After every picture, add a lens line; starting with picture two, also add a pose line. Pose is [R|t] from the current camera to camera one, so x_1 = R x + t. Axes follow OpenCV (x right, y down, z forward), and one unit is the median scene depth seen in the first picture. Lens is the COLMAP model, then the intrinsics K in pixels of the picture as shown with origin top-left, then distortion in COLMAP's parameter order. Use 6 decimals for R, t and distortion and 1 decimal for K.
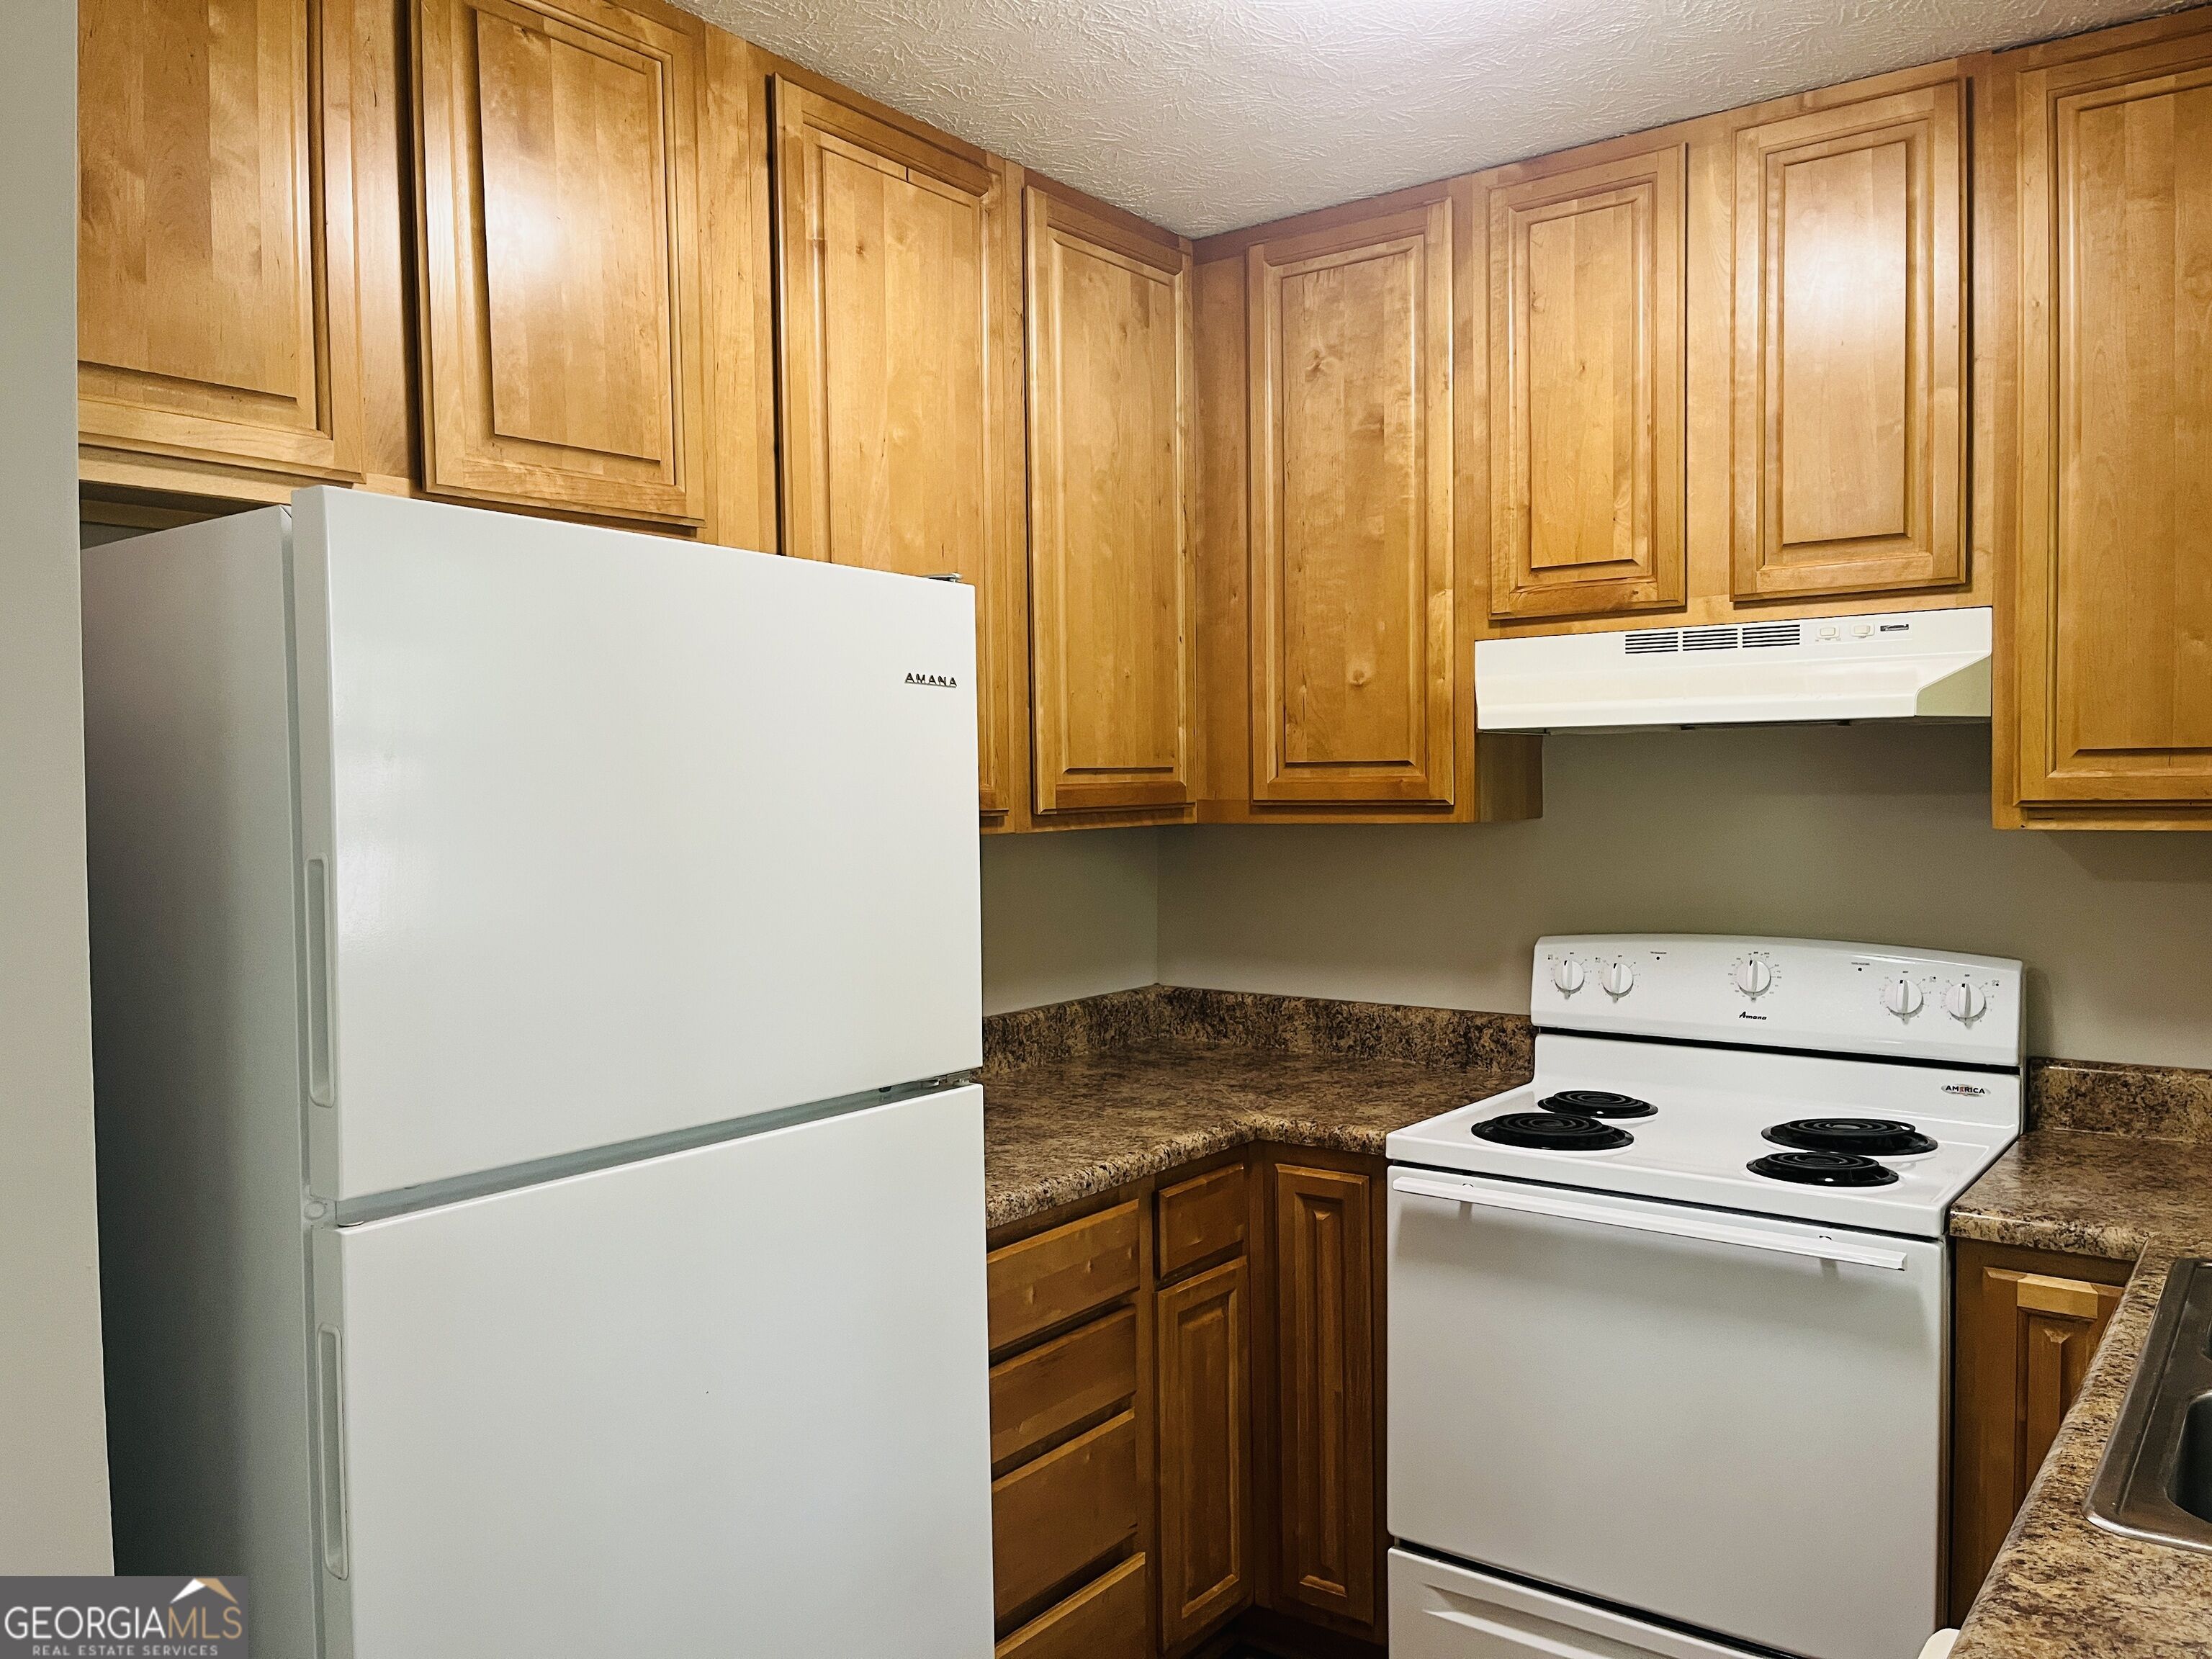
lens RADIAL K [[1682.7, 0, 1093.8], [0, 1682.7, 840.5], [0, 0, 1]] dist [0.090069, -0.123048]
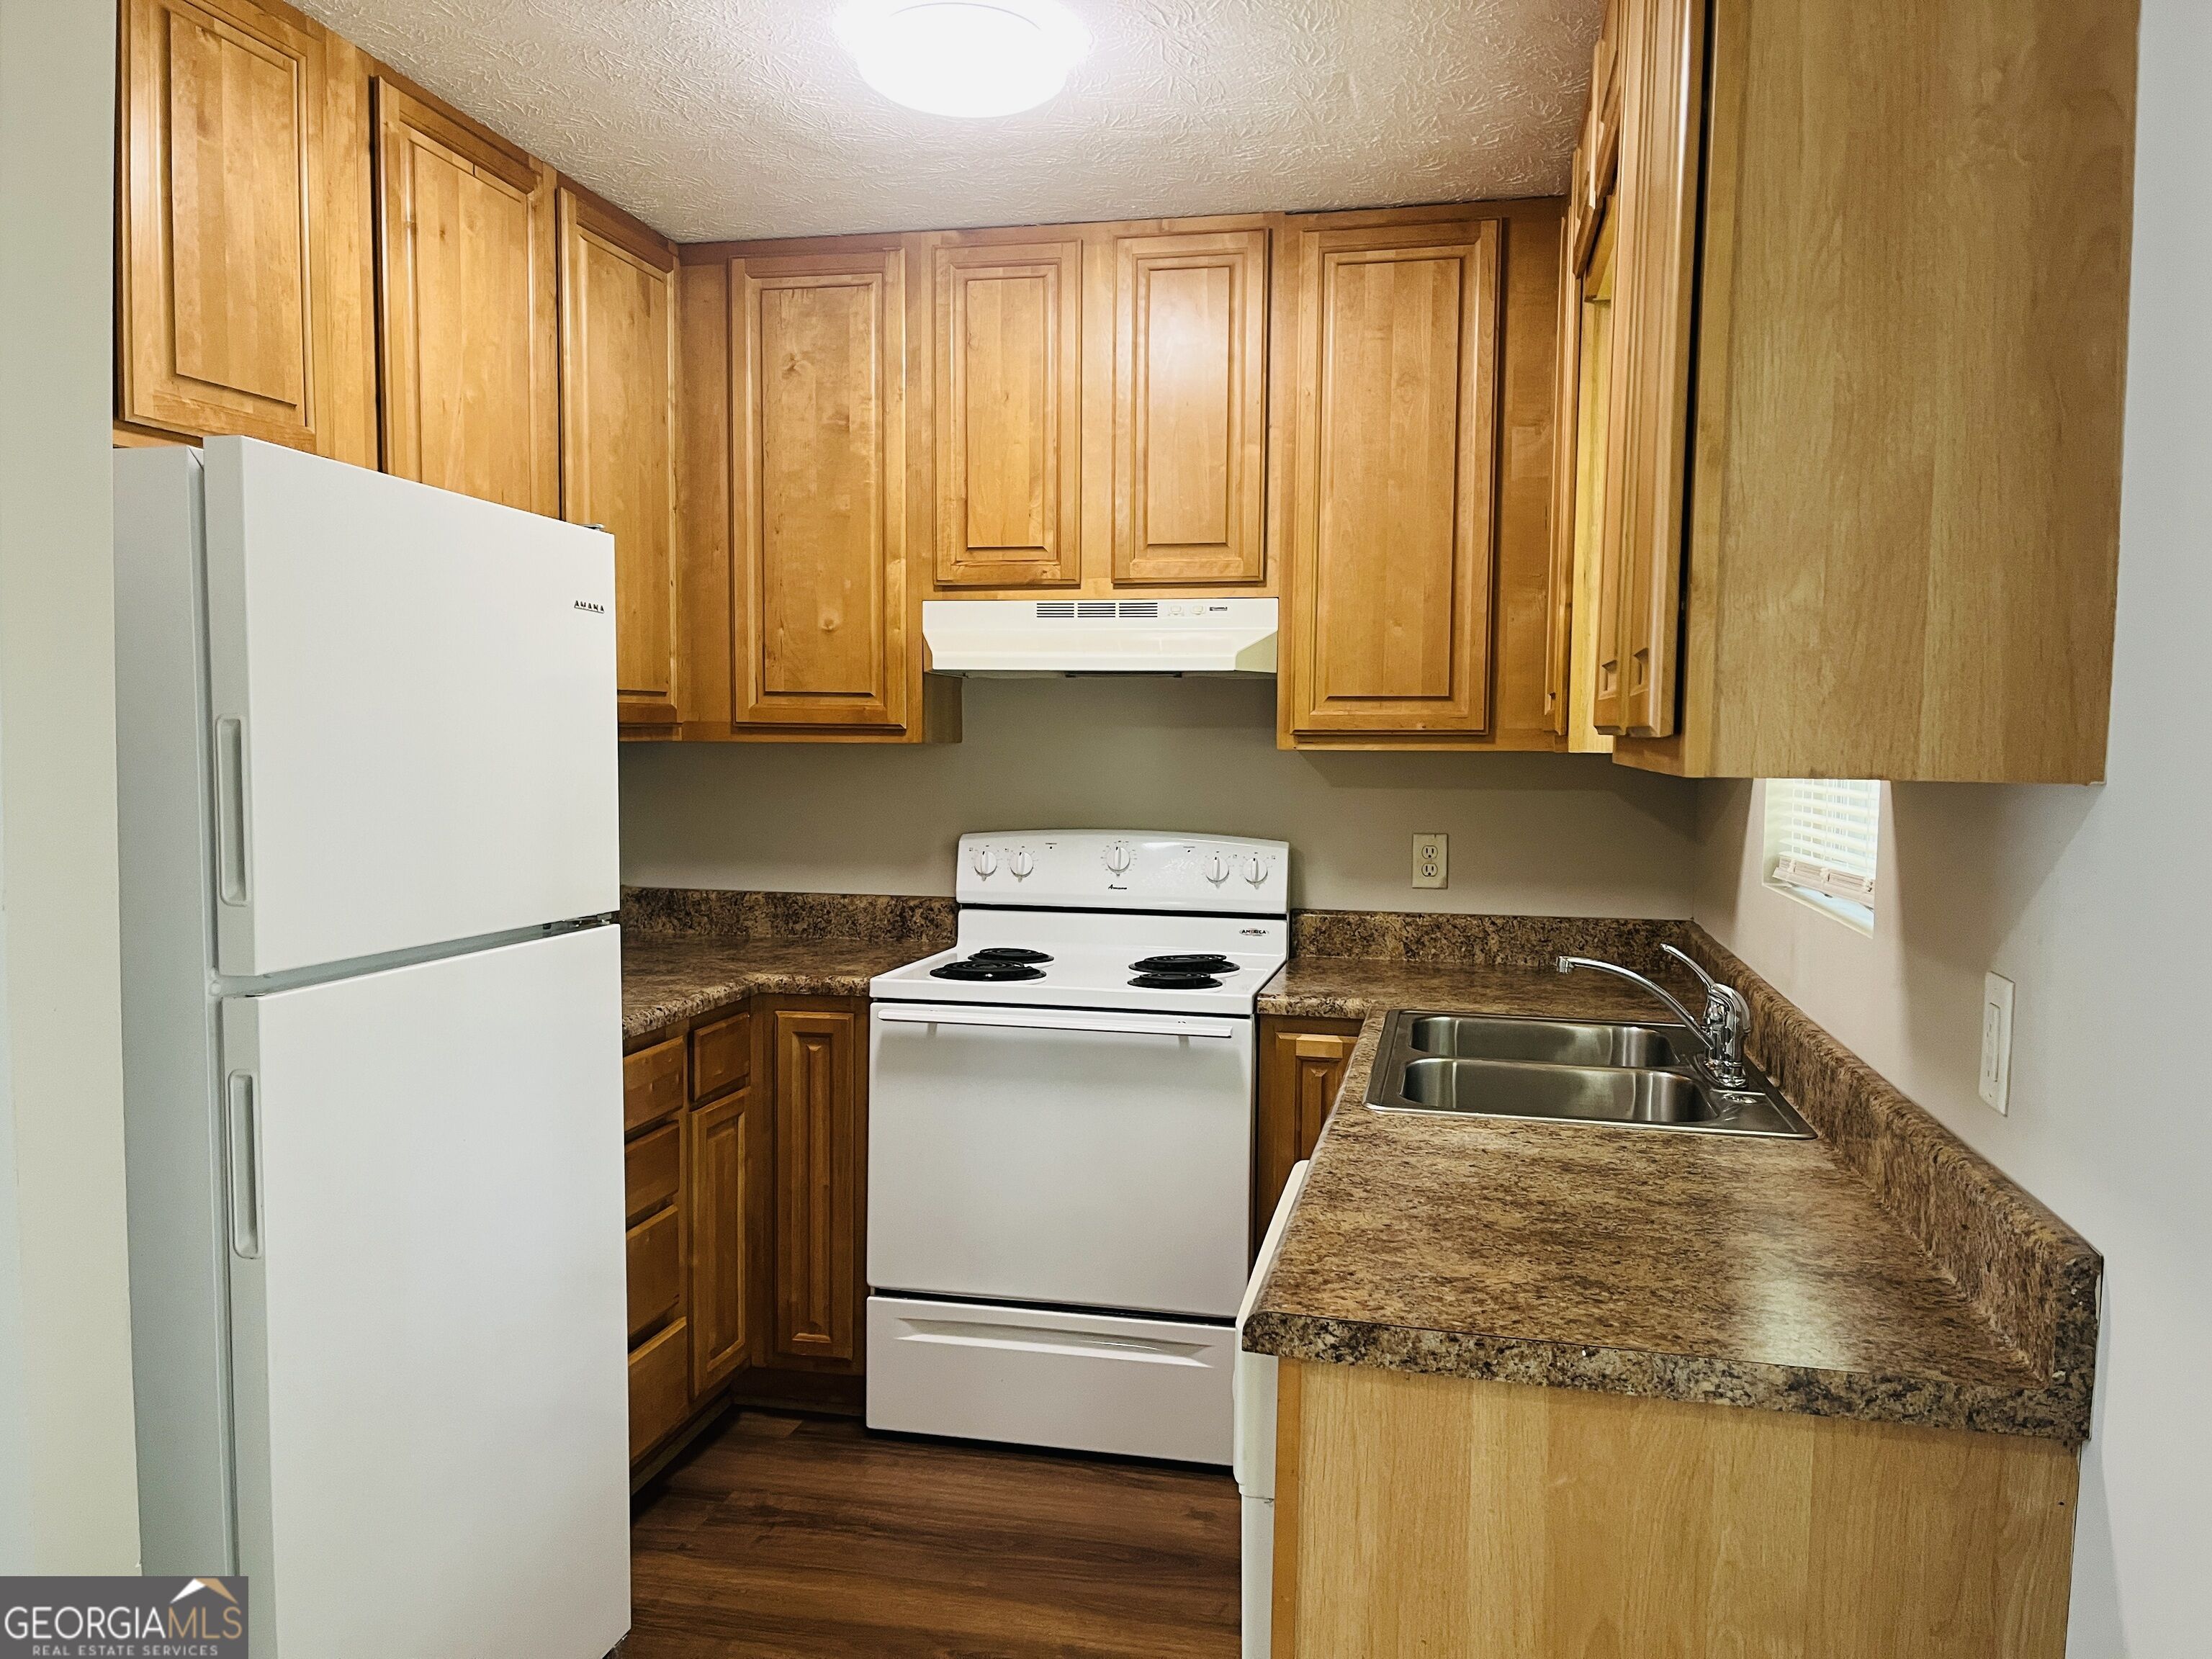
lens RADIAL K [[1682.7, 0, 1093.8], [0, 1682.7, 840.5], [0, 0, 1]] dist [0.090069, -0.123048]
pose [[0.912677, -0.004235, 0.408660, -0.197713], [-0.006370, 0.999677, 0.024587, 0.034638], [-0.408633, -0.025043, 0.912355, -0.245588]]
